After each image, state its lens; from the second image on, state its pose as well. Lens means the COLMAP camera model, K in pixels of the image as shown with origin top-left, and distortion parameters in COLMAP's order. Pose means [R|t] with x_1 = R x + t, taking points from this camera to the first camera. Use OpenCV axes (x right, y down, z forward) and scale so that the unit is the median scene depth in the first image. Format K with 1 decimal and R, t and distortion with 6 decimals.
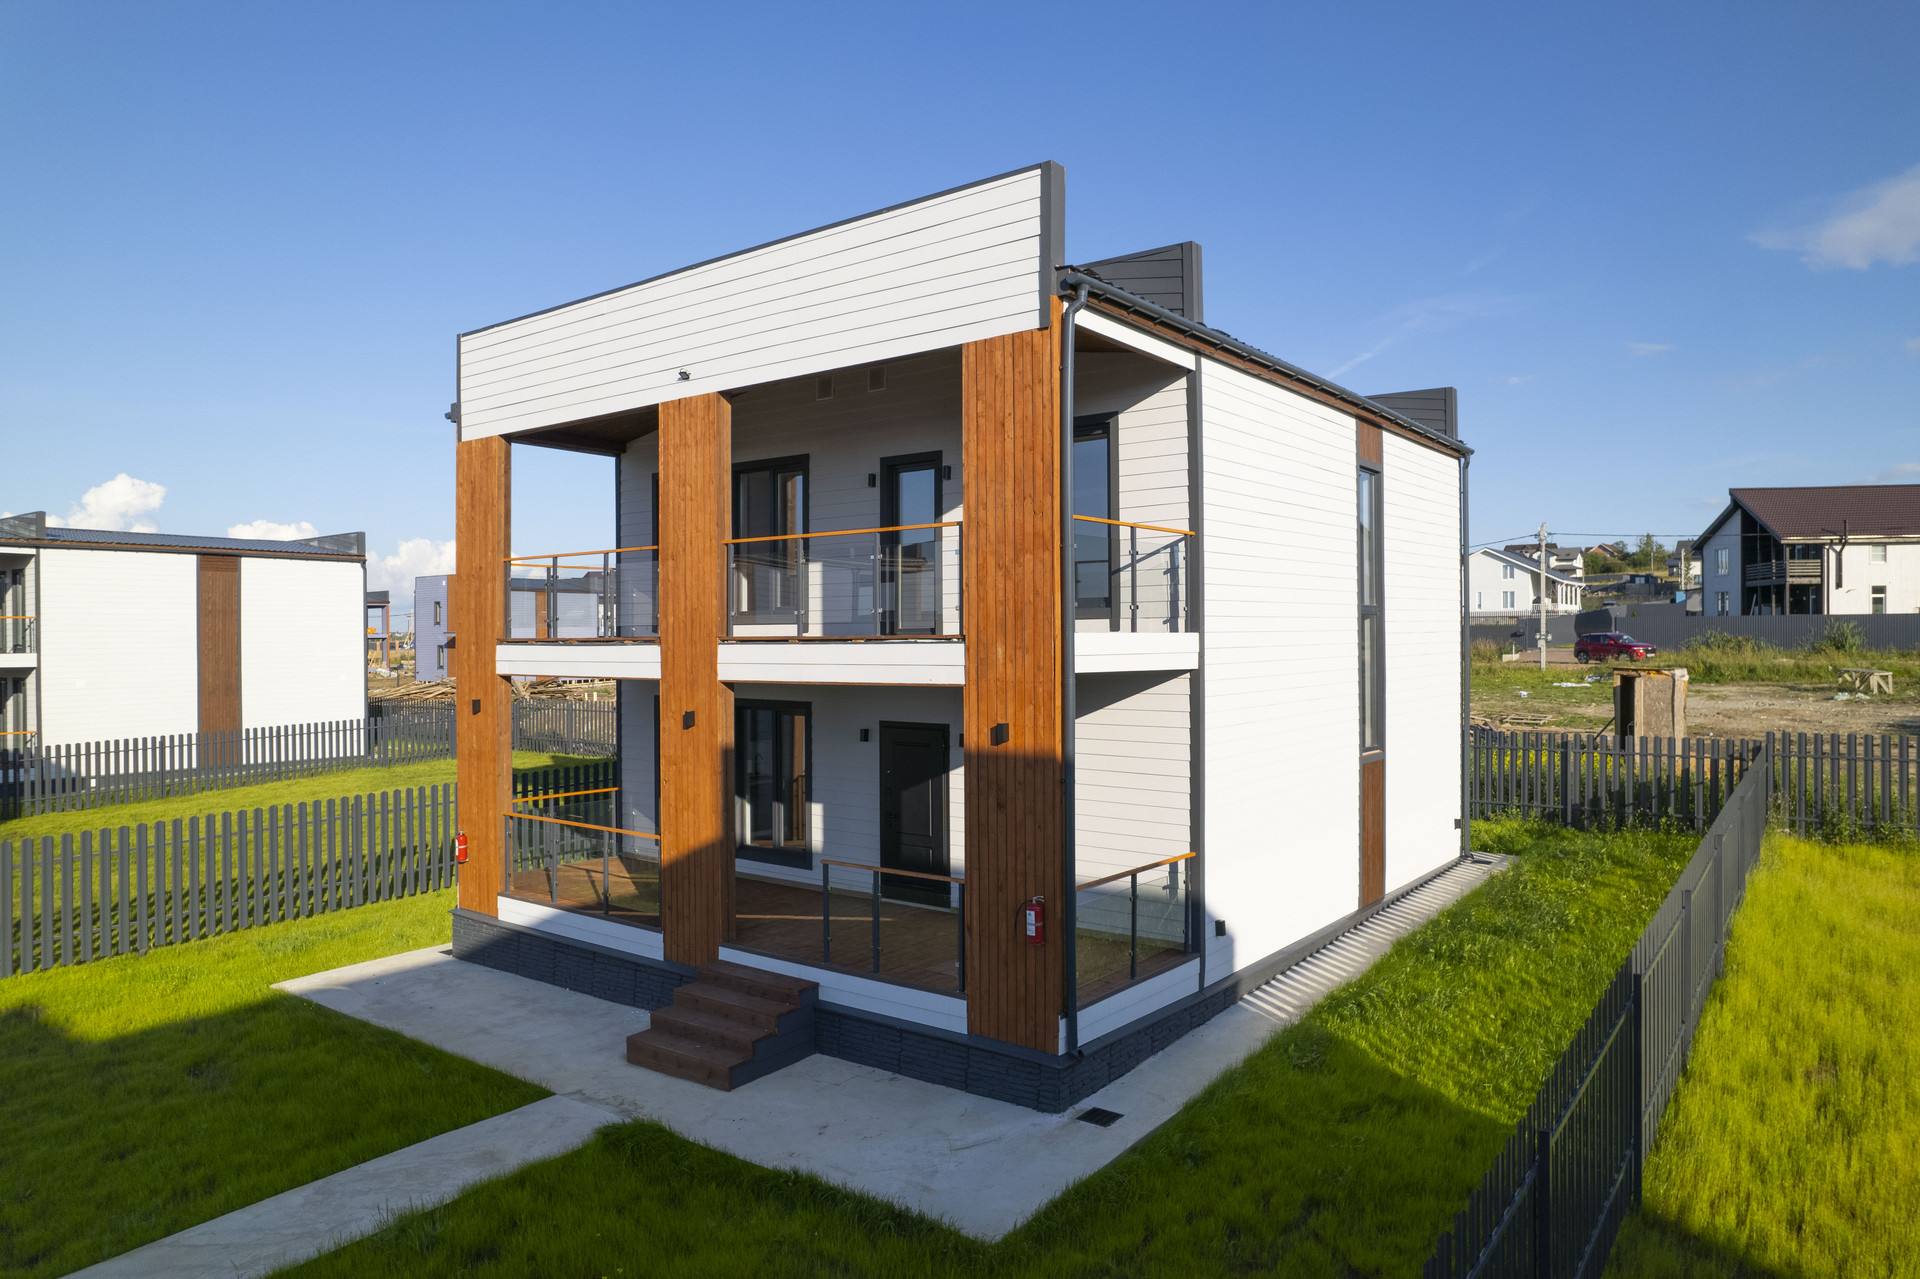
lens RADIAL K [[1240.8, 0, 966.1], [0, 1240.8, 642.5], [0, 0, 1]] dist [-0.070045, 0.067041]
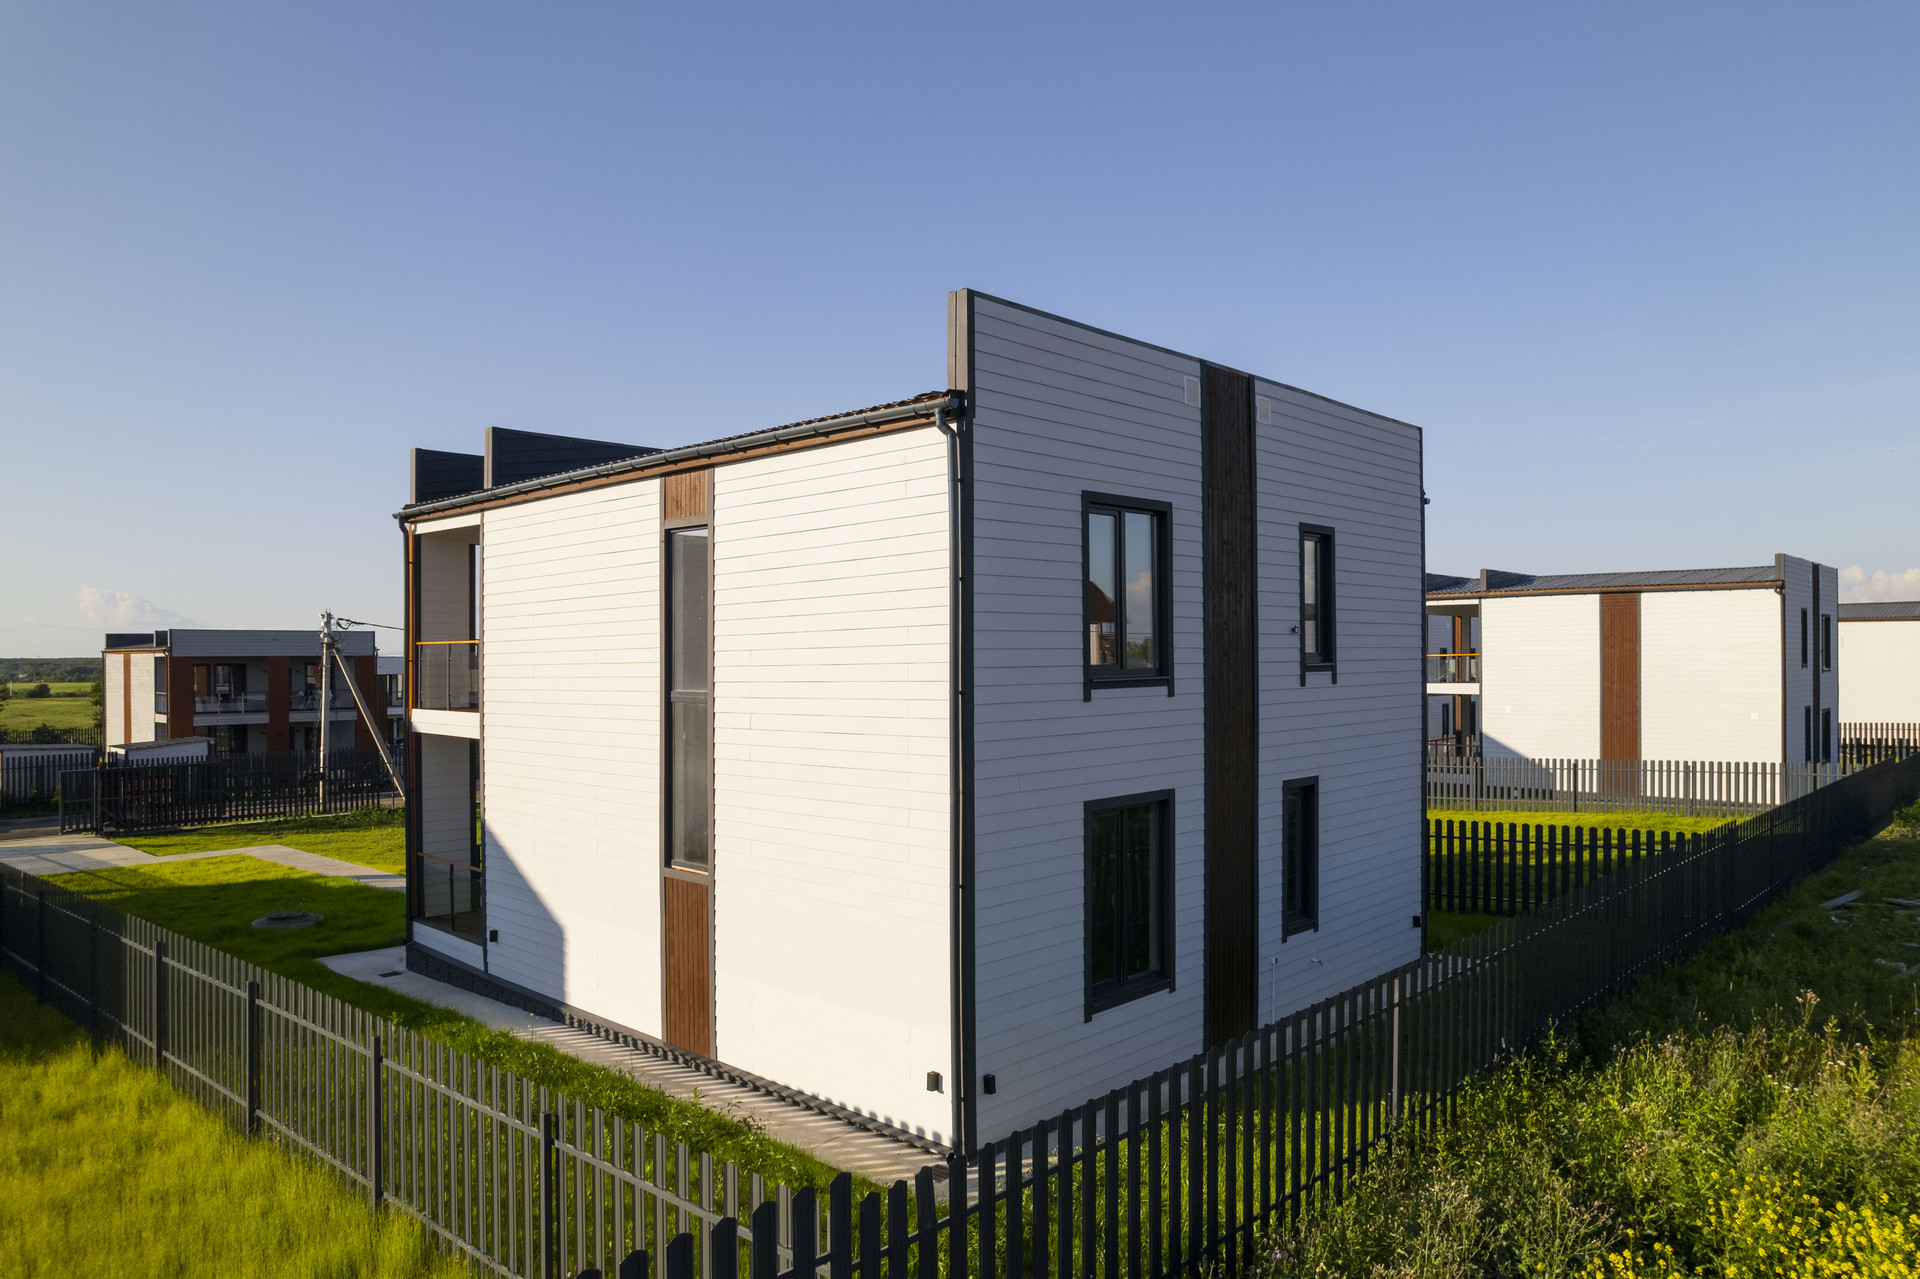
lens RADIAL K [[1240.8, 0, 978.2], [0, 1240.8, 654.0], [0, 0, 1]] dist [-0.070045, 0.067041]
pose [[-0.099128, 0.003589, -0.995068, 1.416871], [0.005066, 0.999982, 0.003102, -0.071664], [0.995062, -0.004734, -0.099144, 1.596197]]
